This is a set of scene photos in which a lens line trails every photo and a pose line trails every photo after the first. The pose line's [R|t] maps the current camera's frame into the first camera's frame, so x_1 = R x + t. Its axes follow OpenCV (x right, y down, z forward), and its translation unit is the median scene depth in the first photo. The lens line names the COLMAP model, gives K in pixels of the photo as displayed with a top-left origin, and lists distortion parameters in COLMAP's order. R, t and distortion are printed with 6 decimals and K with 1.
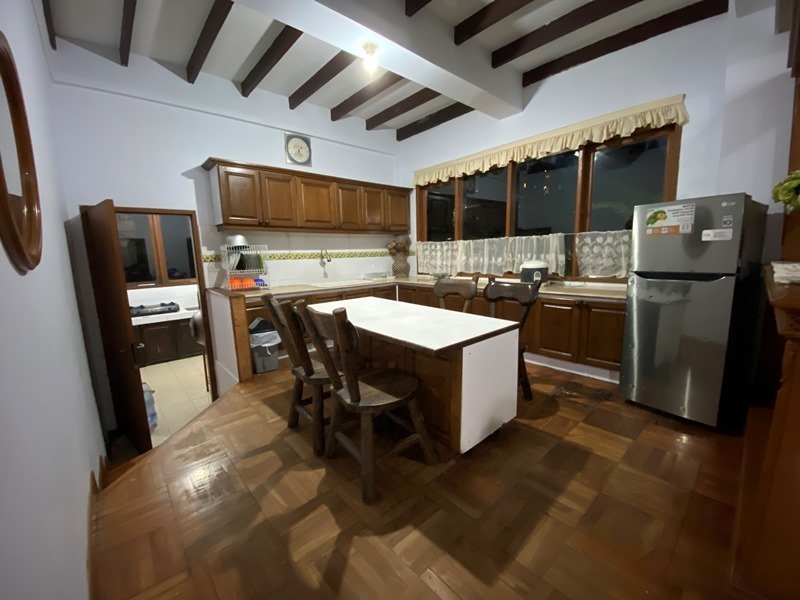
lens RADIAL K [[328.2, 0, 405.0], [0, 328.2, 302.6], [0, 0, 1]] dist [-0.004238, -0.000367]
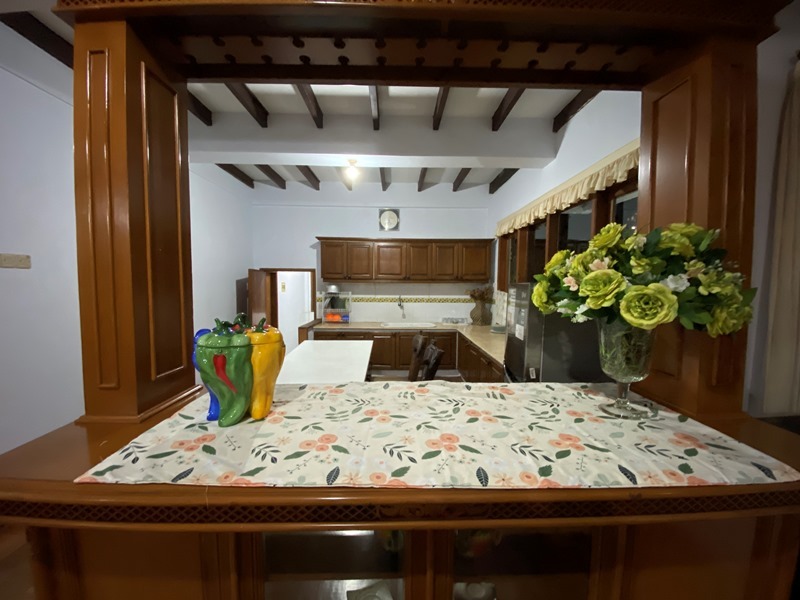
lens RADIAL K [[328.2, 0, 405.5], [0, 328.2, 300.5], [0, 0, 1]] dist [-0.004238, -0.000367]
pose [[0.745428, 0.068883, -0.663017, 0.565233], [-0.126973, 0.991108, -0.039786, -0.093614], [0.654381, 0.113843, 0.747546, 0.093833]]
